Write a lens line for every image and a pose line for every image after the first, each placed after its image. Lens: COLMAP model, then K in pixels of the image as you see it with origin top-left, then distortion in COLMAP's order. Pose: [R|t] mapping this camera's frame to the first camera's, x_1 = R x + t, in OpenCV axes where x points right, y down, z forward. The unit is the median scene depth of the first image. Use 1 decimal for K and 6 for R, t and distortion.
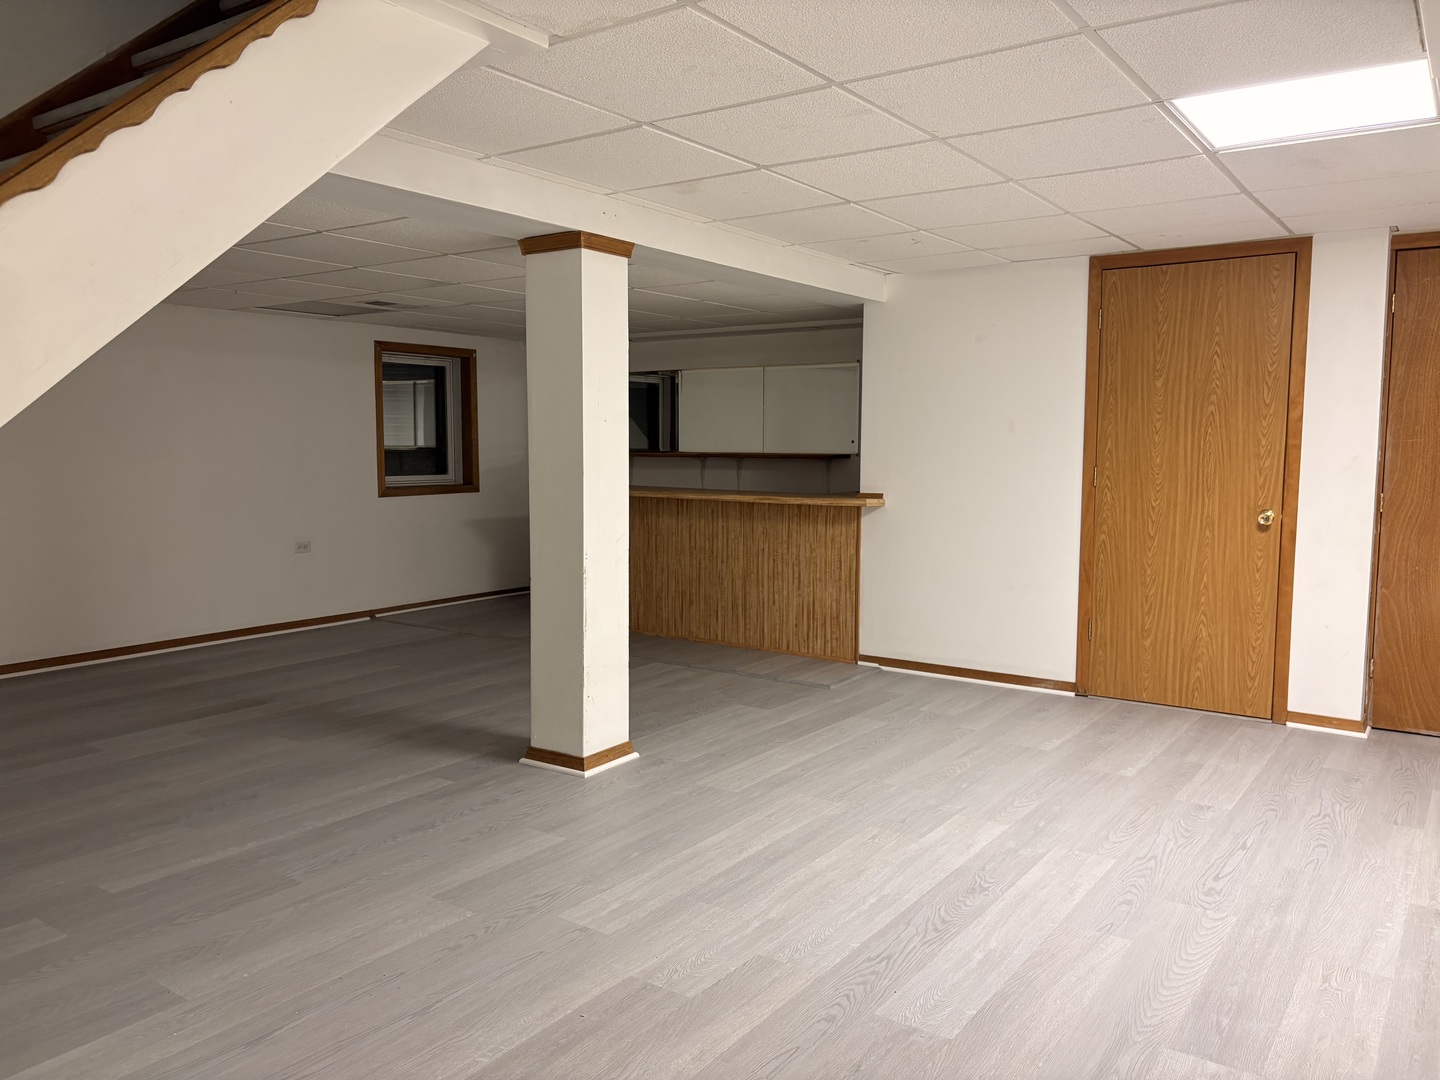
lens RADIAL K [[1087.8, 0, 720.9], [0, 1087.8, 544.6], [0, 0, 1]] dist [0.041834, -0.058532]
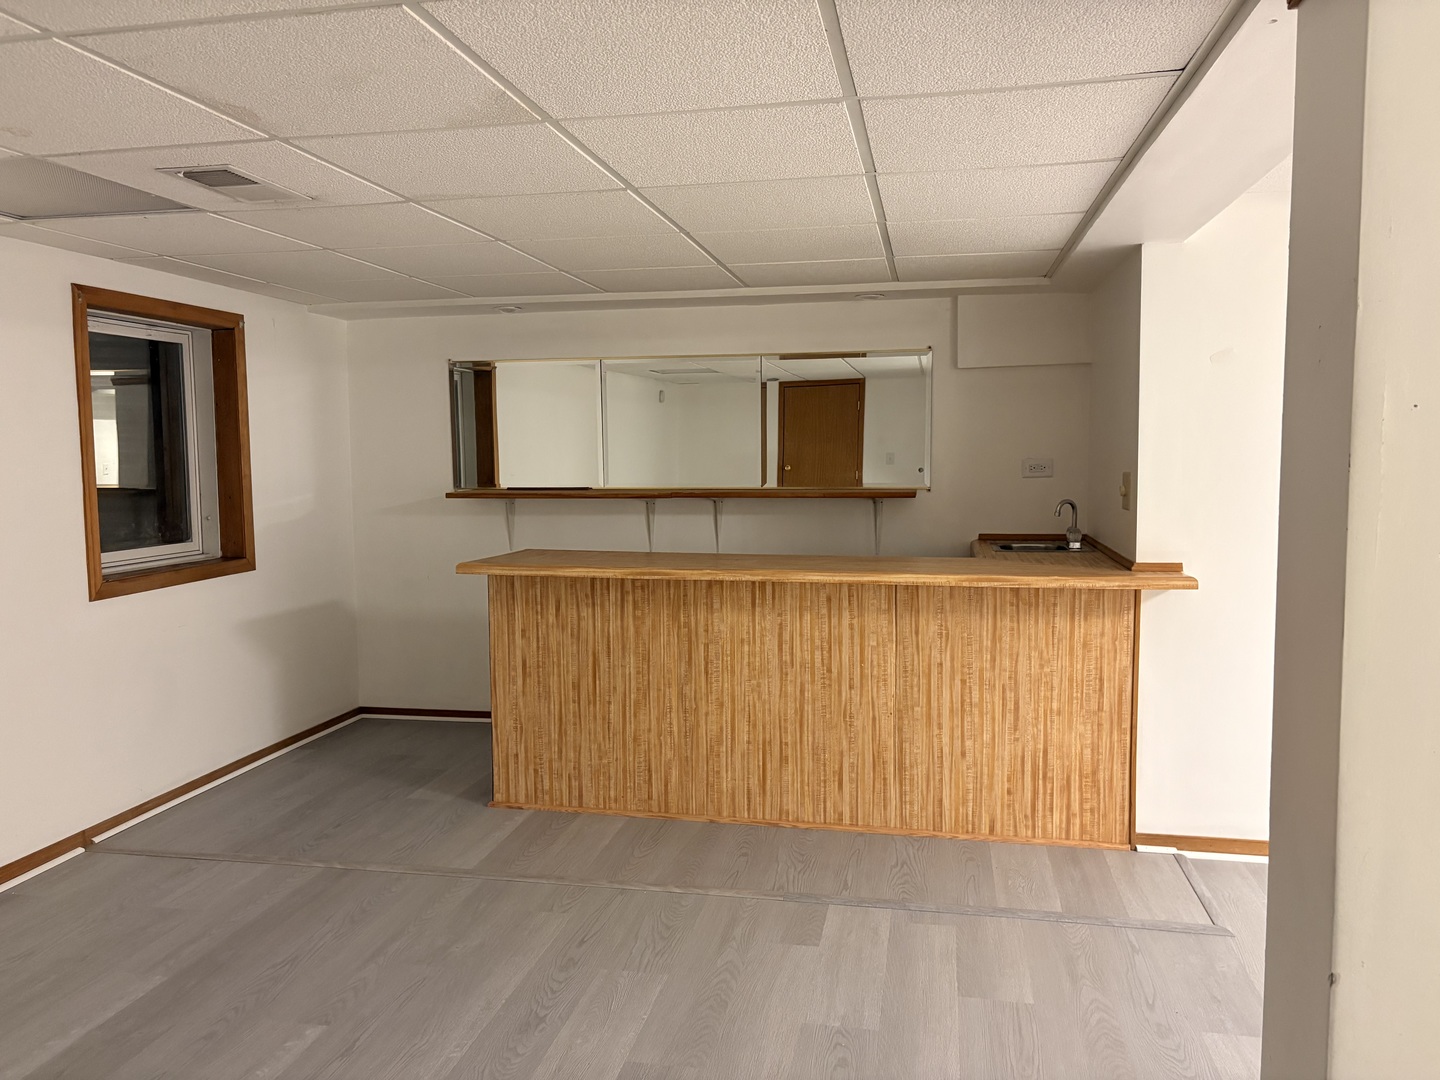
lens RADIAL K [[1087.8, 0, 716.6], [0, 1087.8, 526.6], [0, 0, 1]] dist [0.041834, -0.058532]
pose [[0.914827, -0.037075, 0.402142, -0.300114], [0.048592, 0.998648, -0.018472, -0.063339], [-0.400913, 0.036440, 0.915391, 0.512651]]
